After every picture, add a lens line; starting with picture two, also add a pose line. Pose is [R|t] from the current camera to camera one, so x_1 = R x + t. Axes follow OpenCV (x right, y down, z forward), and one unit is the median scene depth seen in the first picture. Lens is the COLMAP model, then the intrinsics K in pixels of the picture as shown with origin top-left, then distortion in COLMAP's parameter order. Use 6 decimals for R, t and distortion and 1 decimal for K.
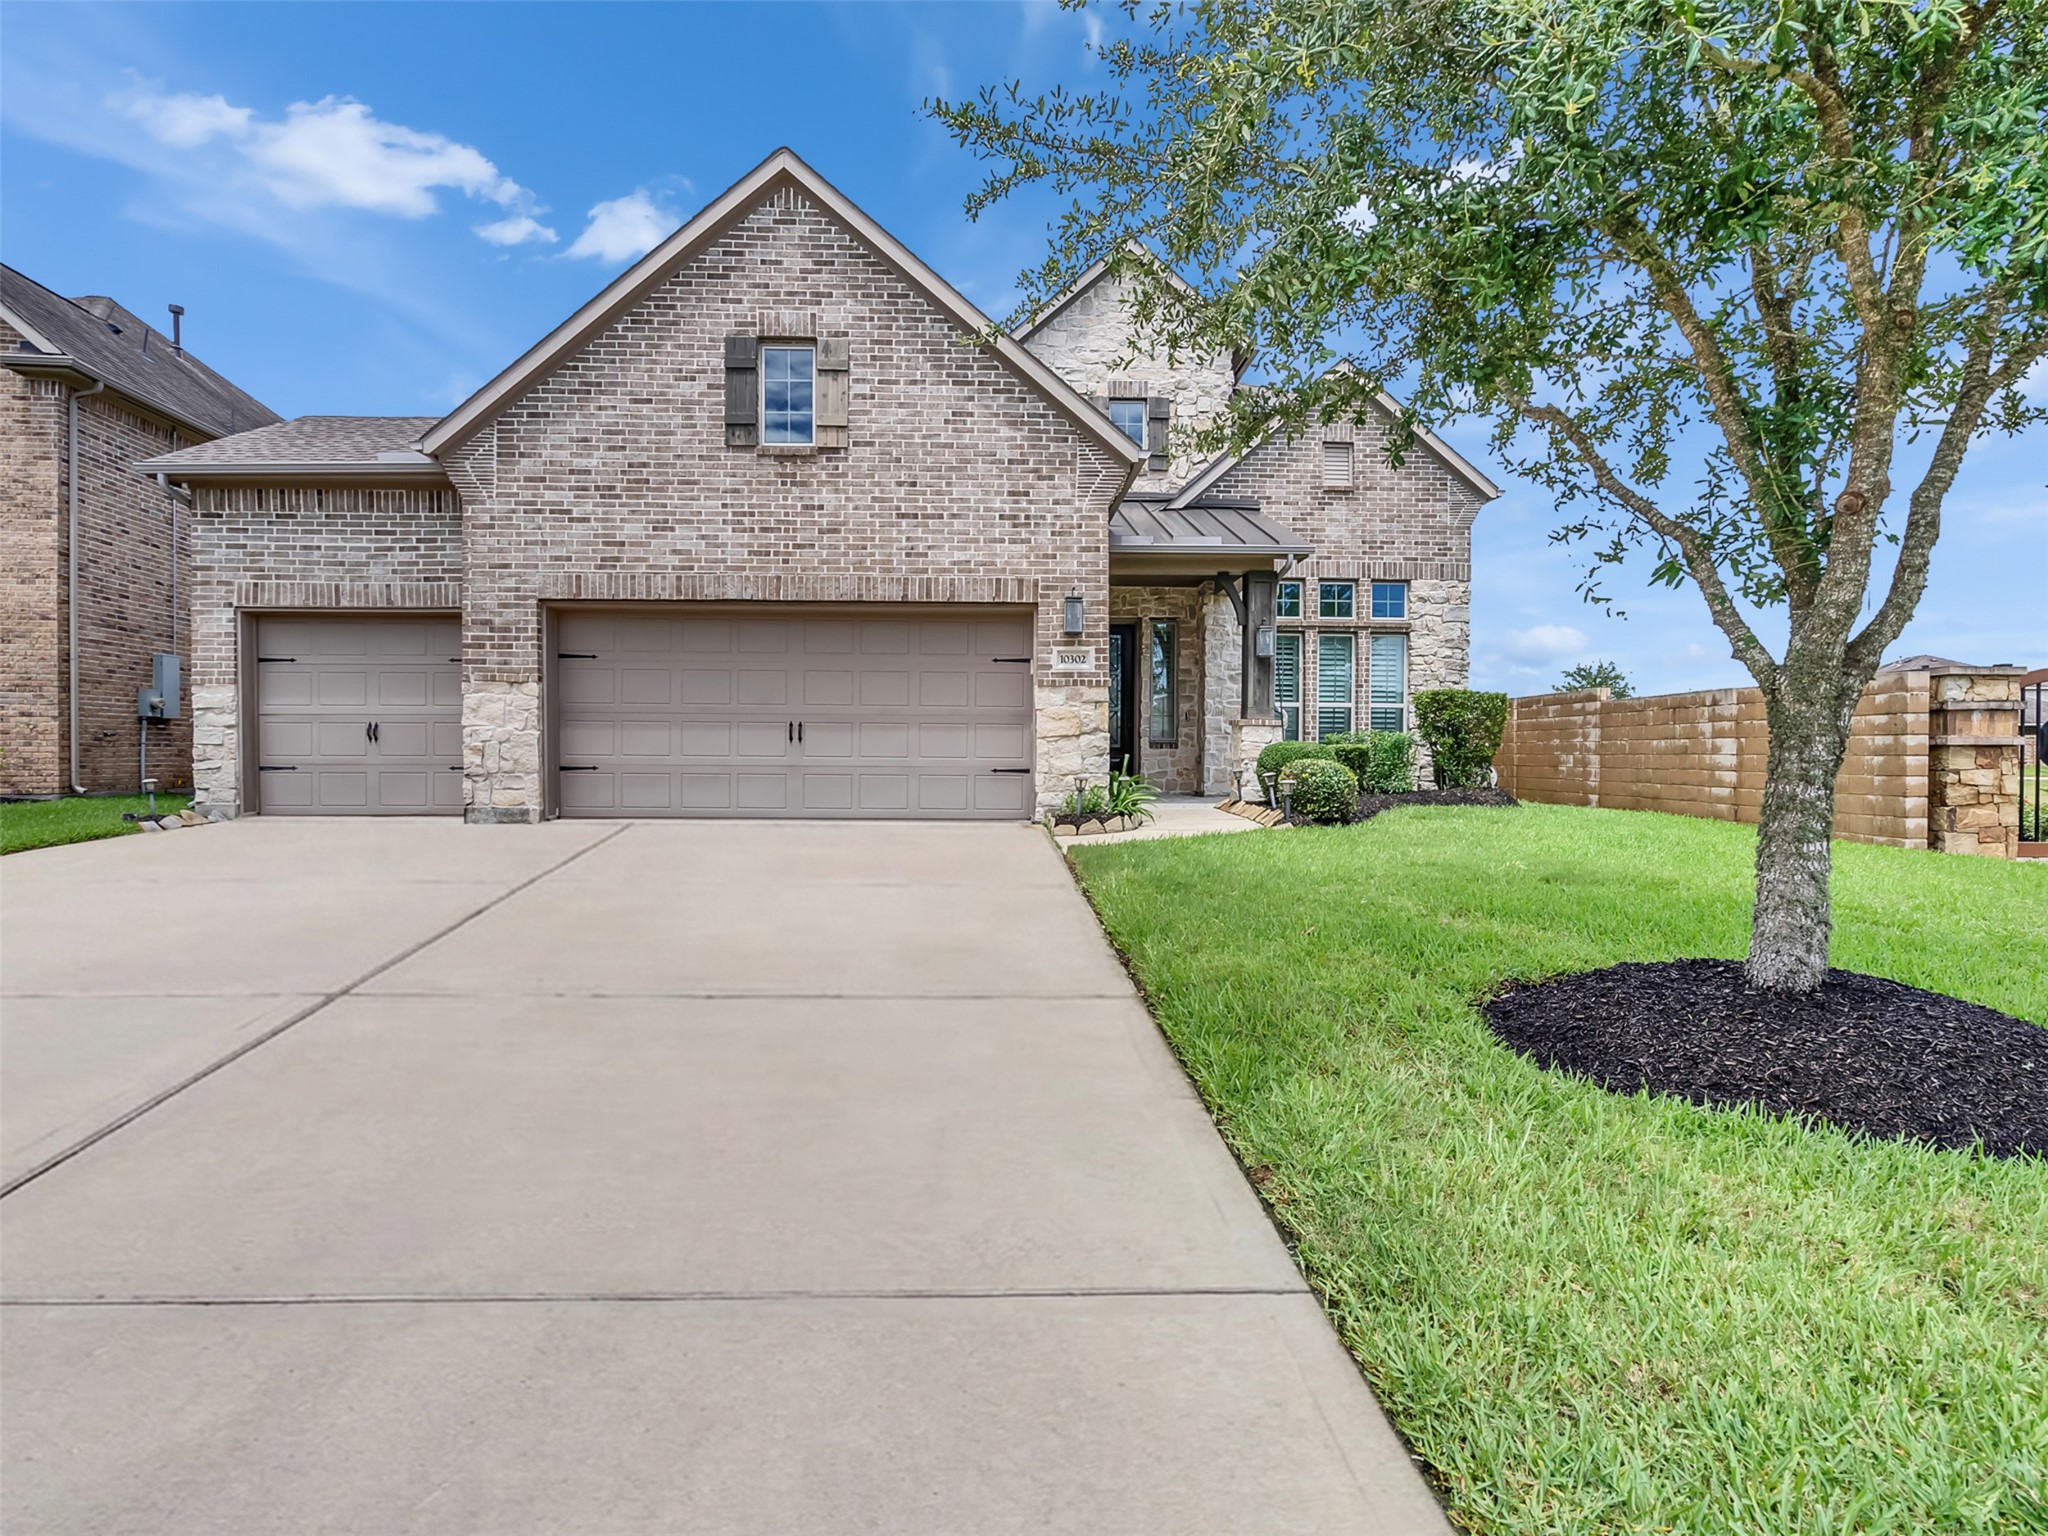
lens RADIAL K [[1047.2, 0, 1003.6], [0, 1047.2, 765.7], [0, 0, 1]] dist [-0.005538, 0.004416]
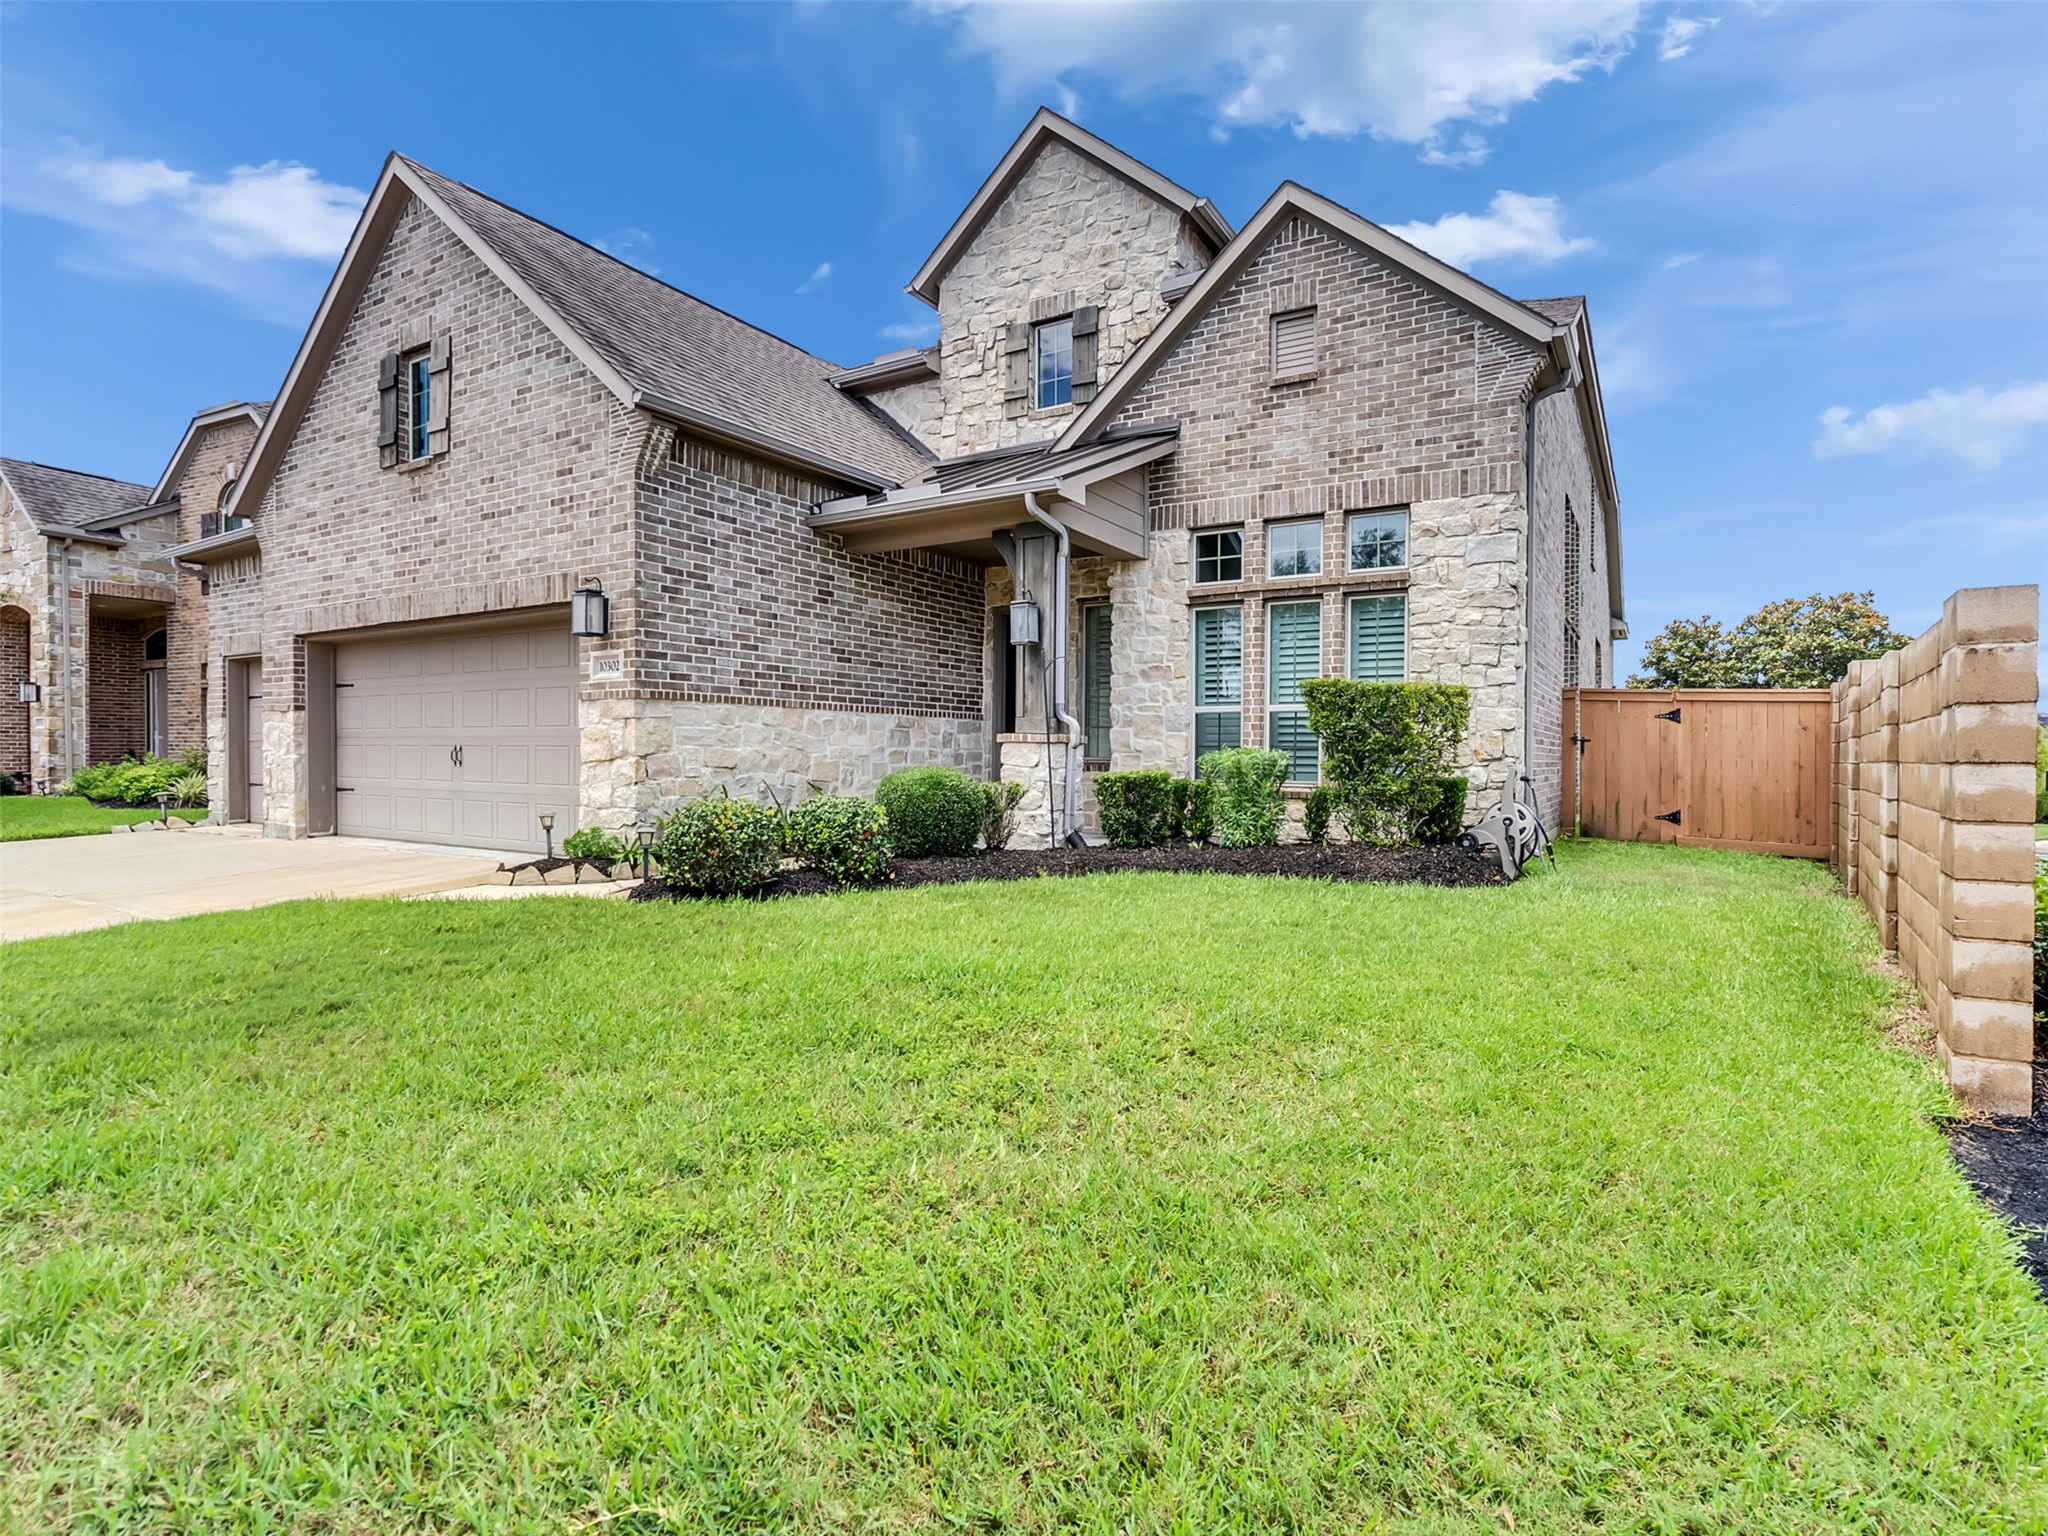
lens RADIAL K [[1047.2, 0, 1003.6], [0, 1047.2, 765.7], [0, 0, 1]] dist [-0.005538, 0.004416]
pose [[0.826352, 0.005143, -0.563130, 0.776181], [-0.009082, 0.999950, -0.004195, -0.024290], [0.563081, 0.008581, 0.826357, 0.505934]]
